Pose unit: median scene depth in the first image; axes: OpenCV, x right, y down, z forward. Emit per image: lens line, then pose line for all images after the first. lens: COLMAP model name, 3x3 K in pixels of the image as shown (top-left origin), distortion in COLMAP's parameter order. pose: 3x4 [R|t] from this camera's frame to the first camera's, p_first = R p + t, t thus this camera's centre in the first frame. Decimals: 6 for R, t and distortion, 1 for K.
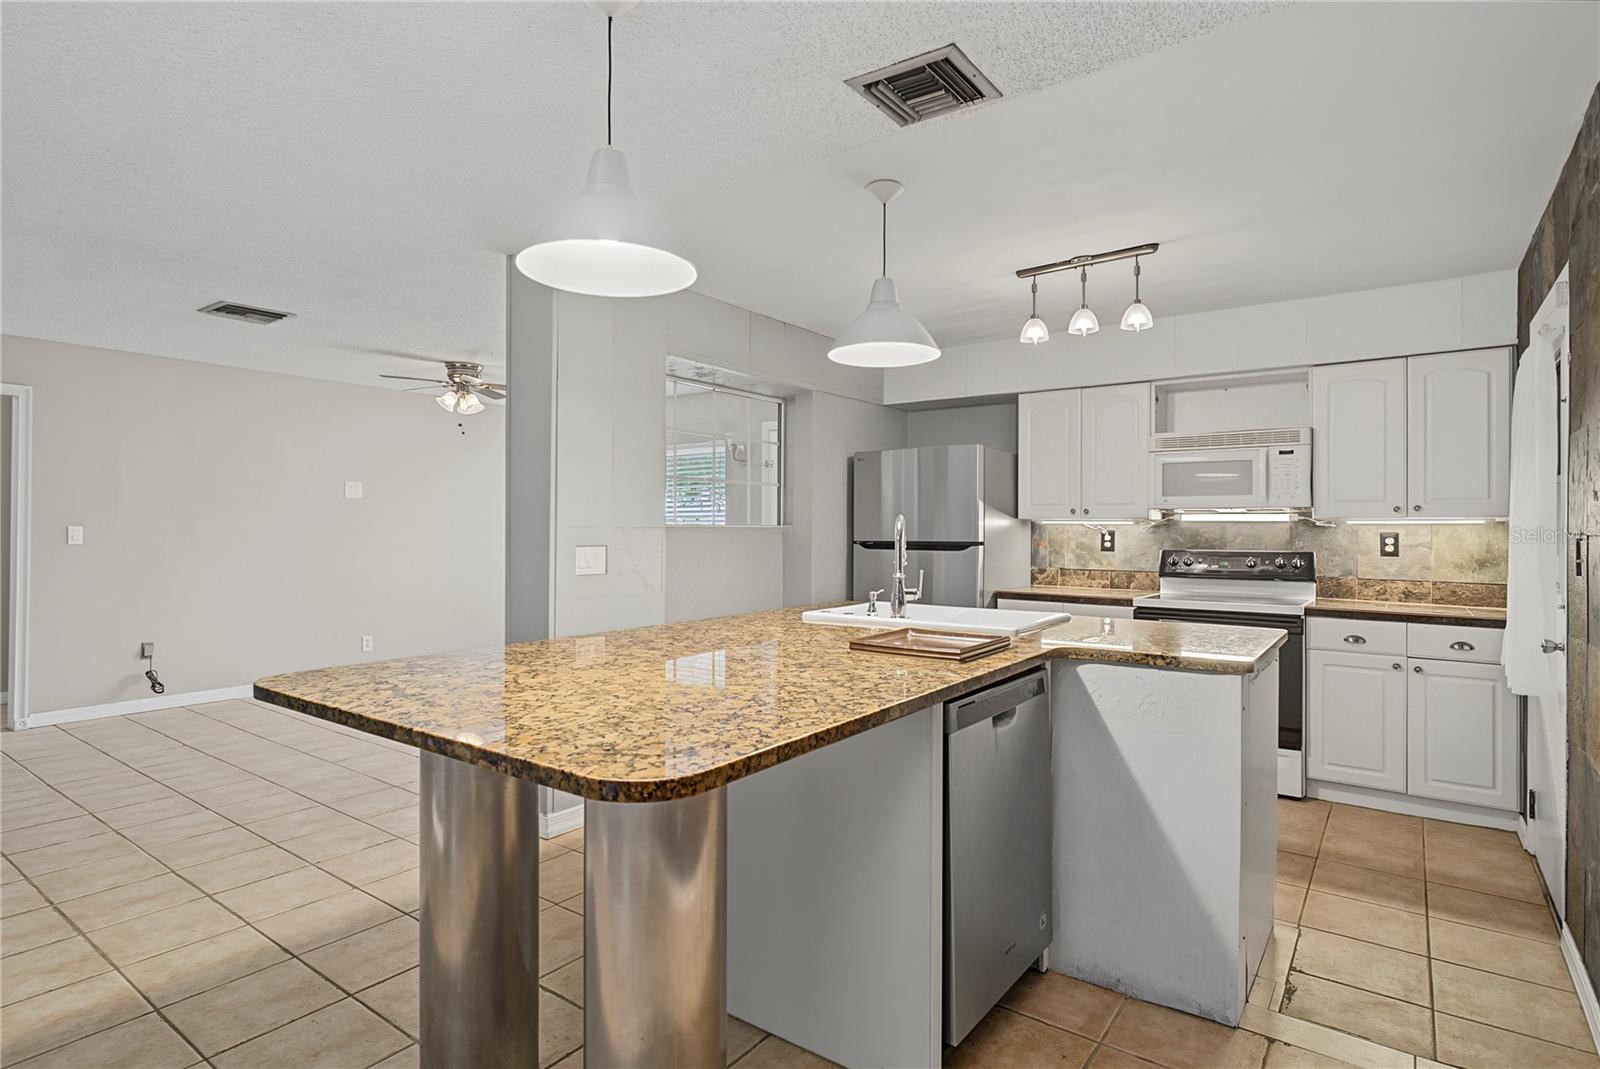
lens RADIAL K [[831.4, 0, 799.1], [0, 831.4, 521.8], [0, 0, 1]] dist [-0.005071, 0.000468]
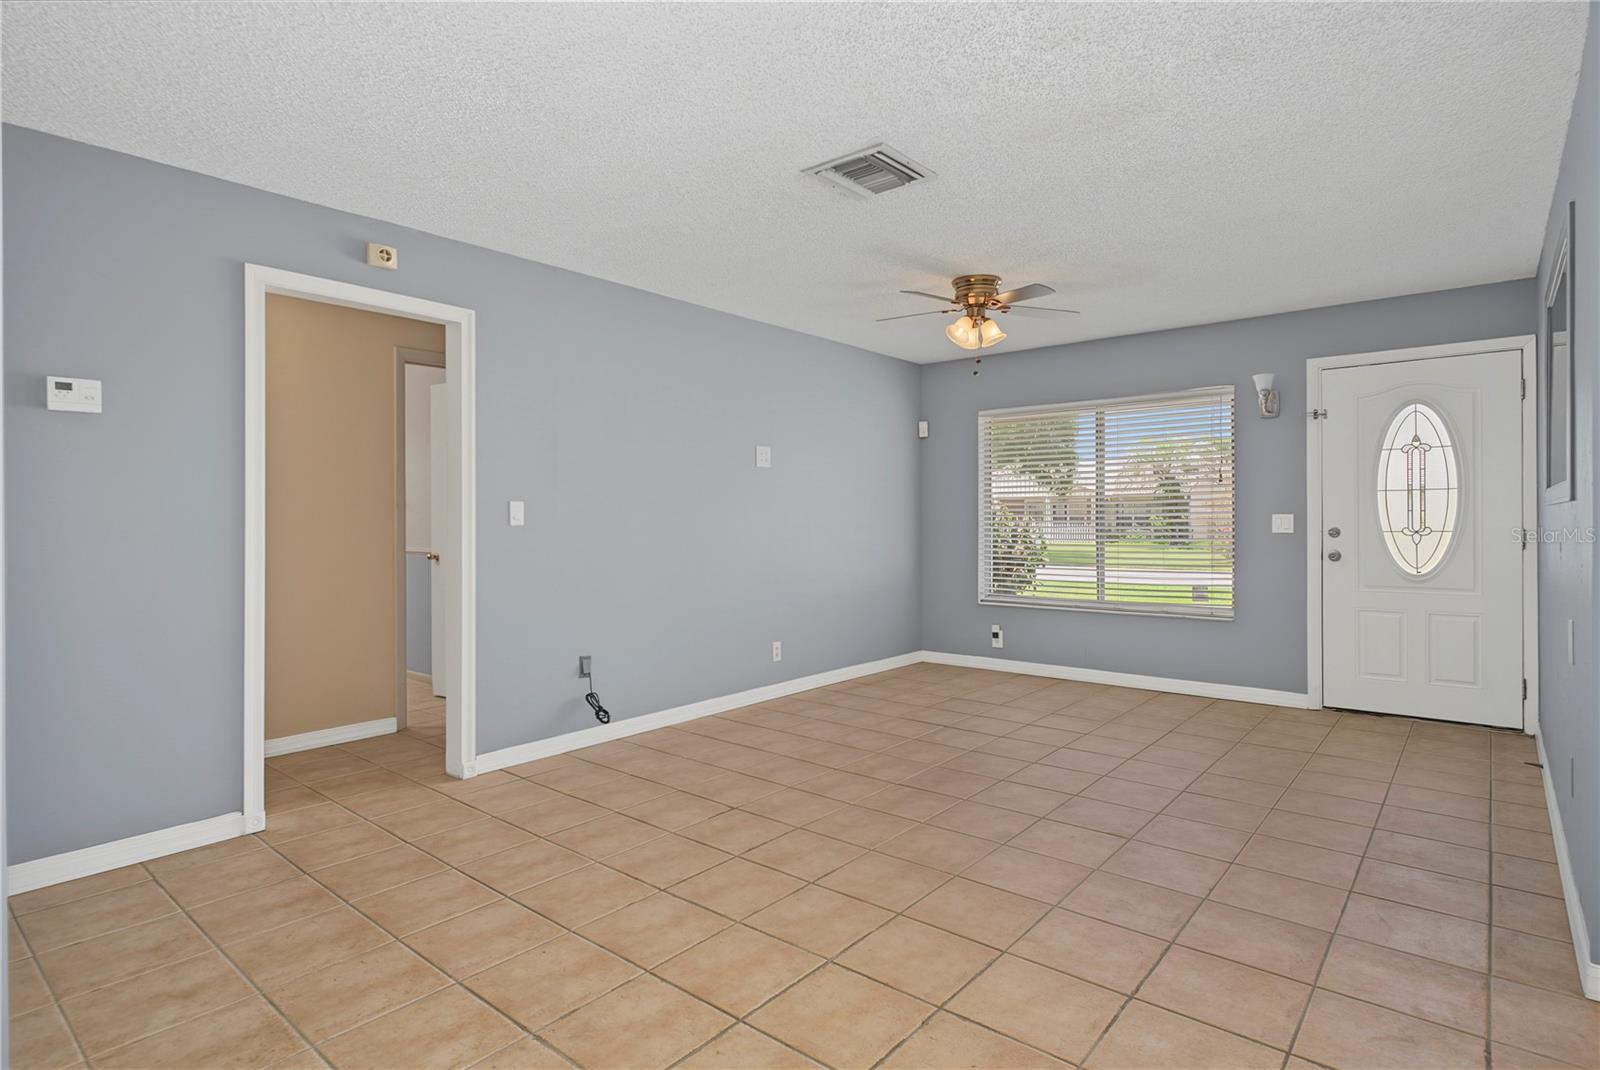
lens RADIAL K [[831.4, 0, 799.1], [0, 831.4, 522.3], [0, 0, 1]] dist [-0.005071, 0.000468]
pose [[0.998093, -0.008717, -0.061115, -0.547077], [0.009576, 0.999859, 0.013768, 0.015299], [0.060987, -0.014327, 0.998036, 0.259075]]
